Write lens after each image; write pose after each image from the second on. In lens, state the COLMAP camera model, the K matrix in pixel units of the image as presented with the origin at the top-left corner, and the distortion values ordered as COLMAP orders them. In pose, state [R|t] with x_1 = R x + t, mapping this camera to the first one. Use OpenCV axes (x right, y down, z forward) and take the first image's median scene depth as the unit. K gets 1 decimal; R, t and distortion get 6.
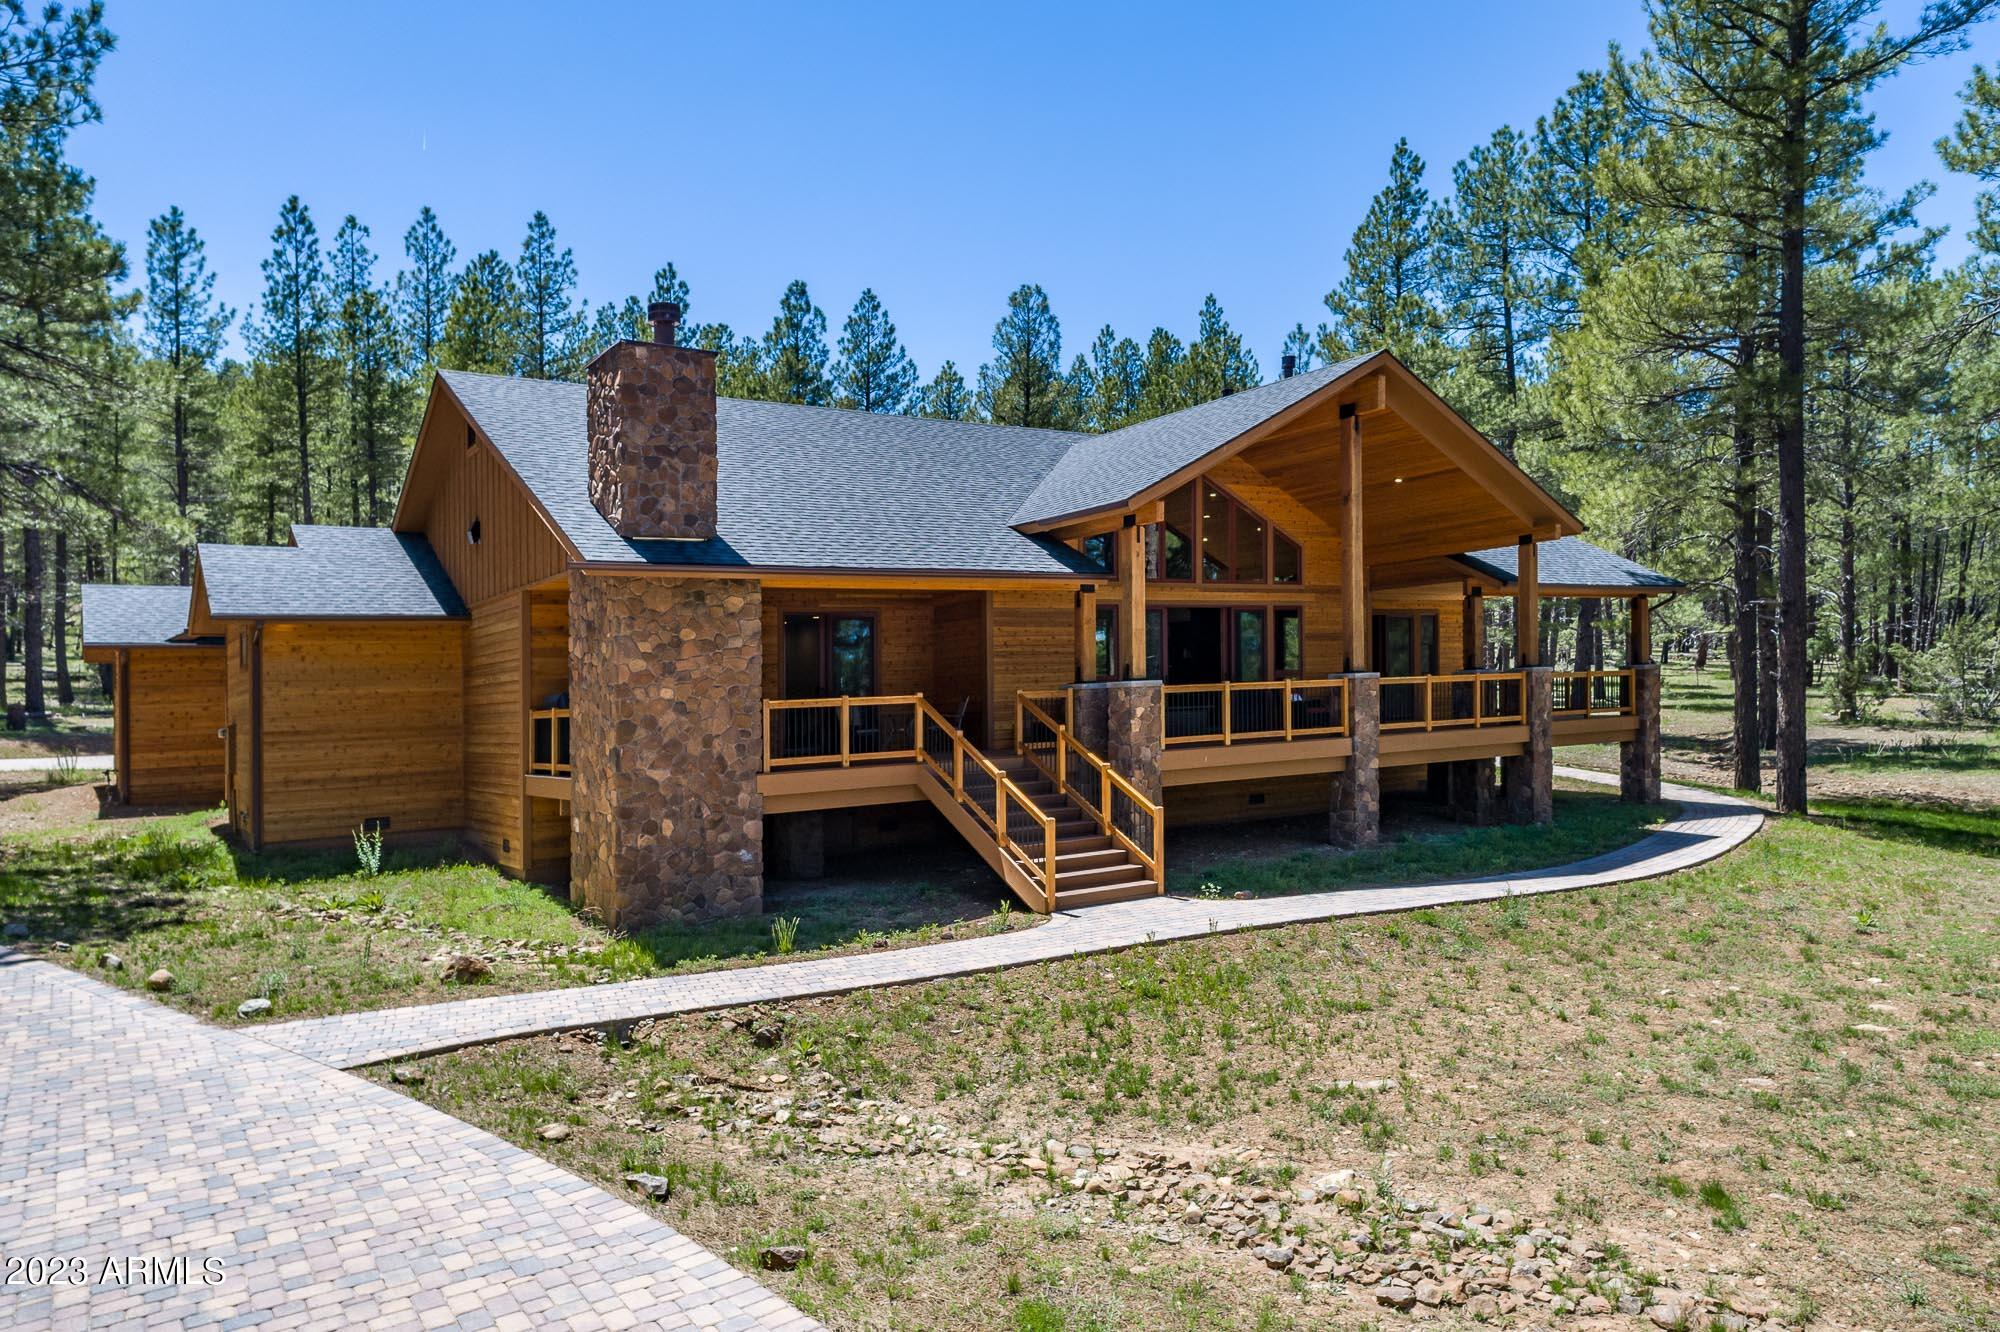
lens RADIAL K [[1360.1, 0, 1003.8], [0, 1360.1, 726.7], [0, 0, 1]] dist [0.047860, 0.003729]
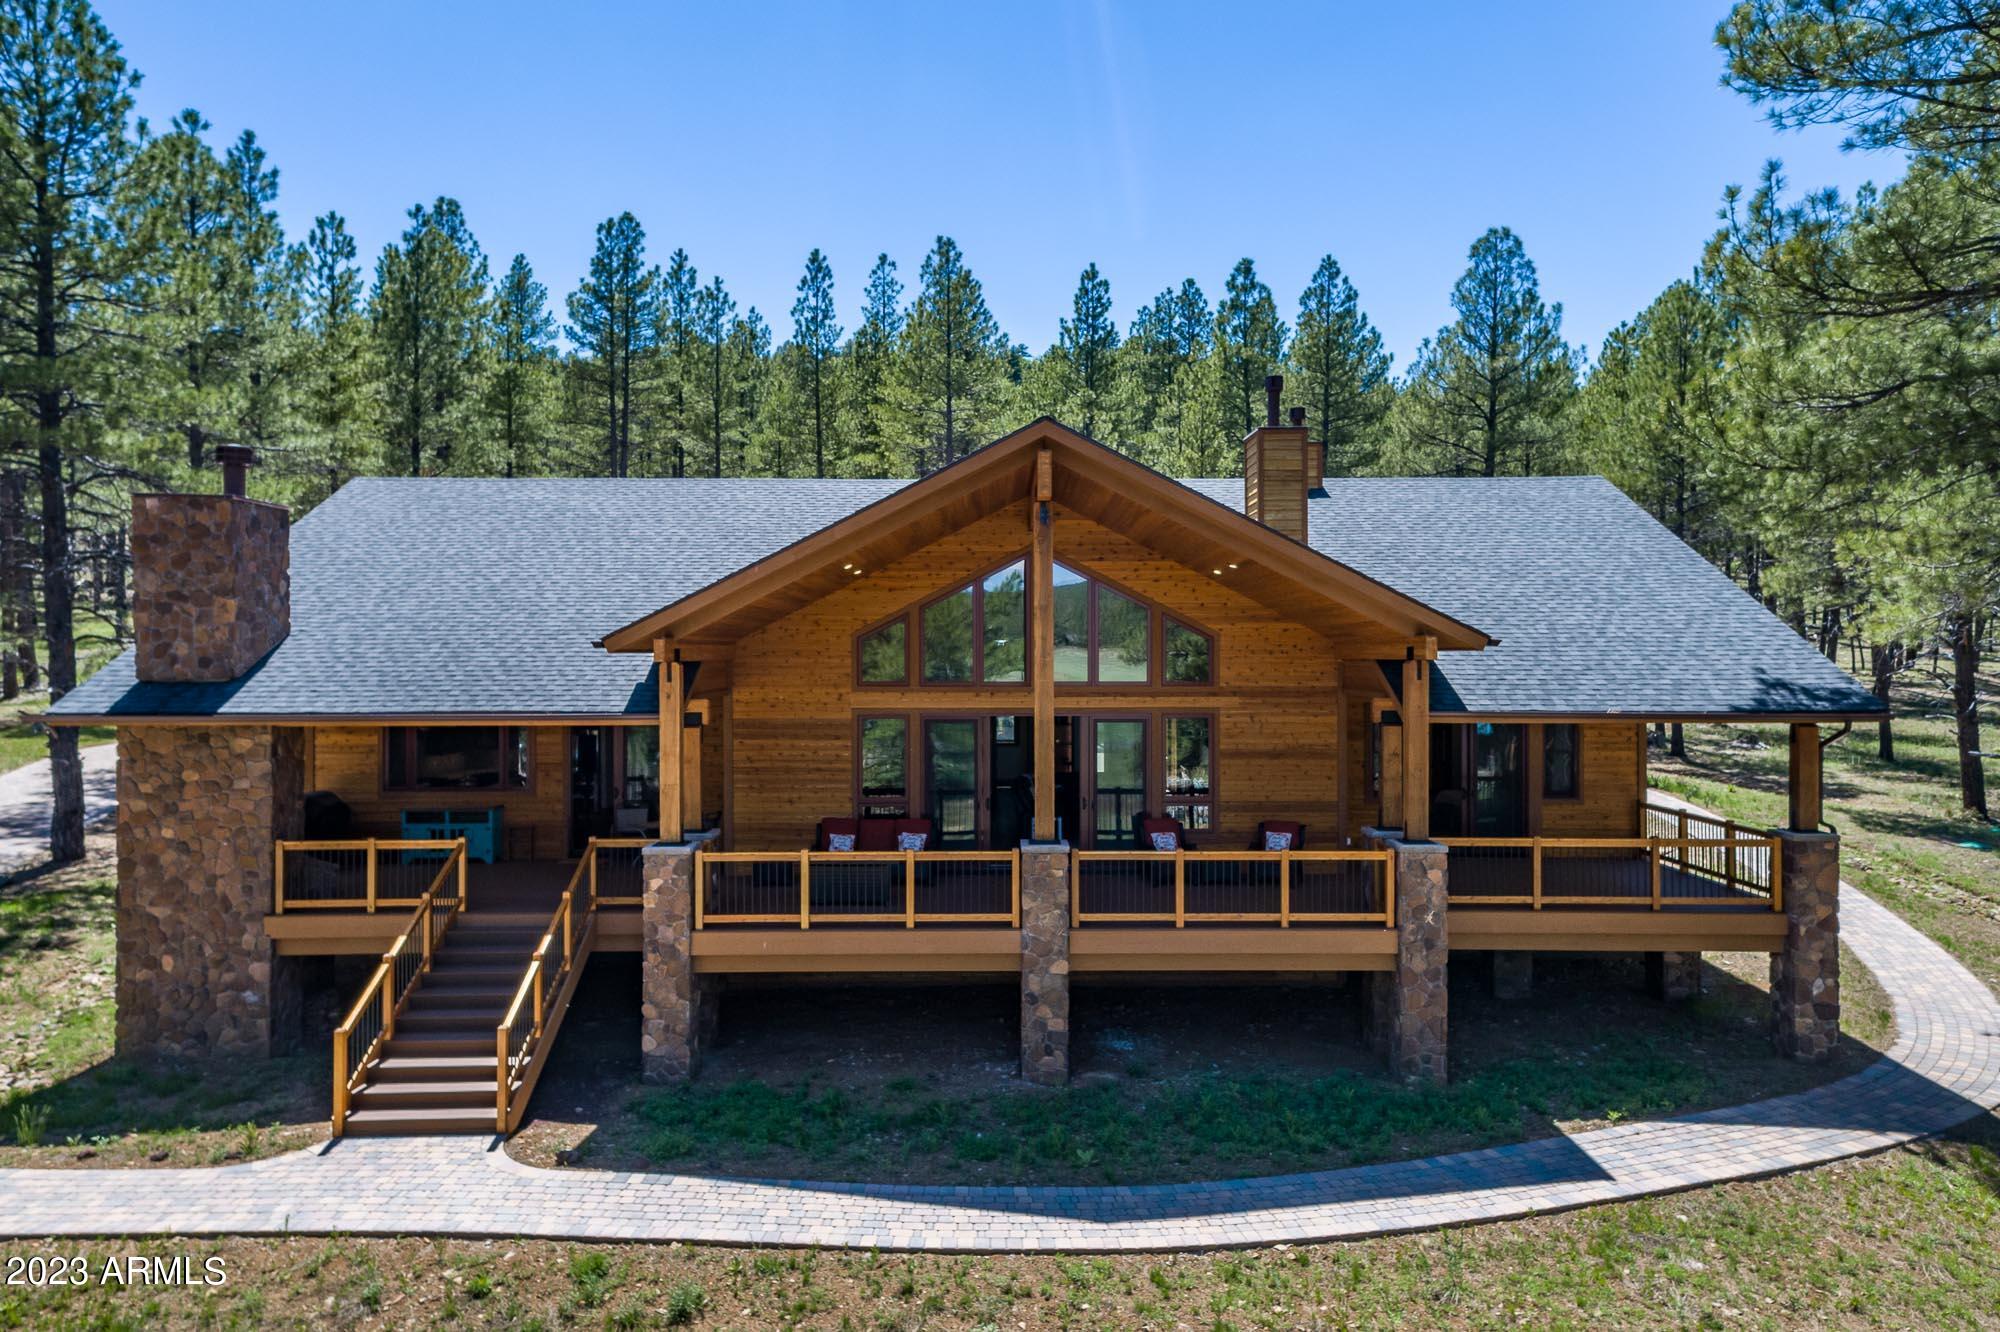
lens RADIAL K [[1340.1, 0, 1000.0], [0, 1340.1, 666.0], [0, 0, 1]] dist [0.042634, 0.040056]
pose [[0.834702, 0.043099, -0.549013, 0.708005], [-0.041333, 0.999024, 0.015584, -0.162745], [0.549148, 0.009684, 0.835669, 0.410871]]
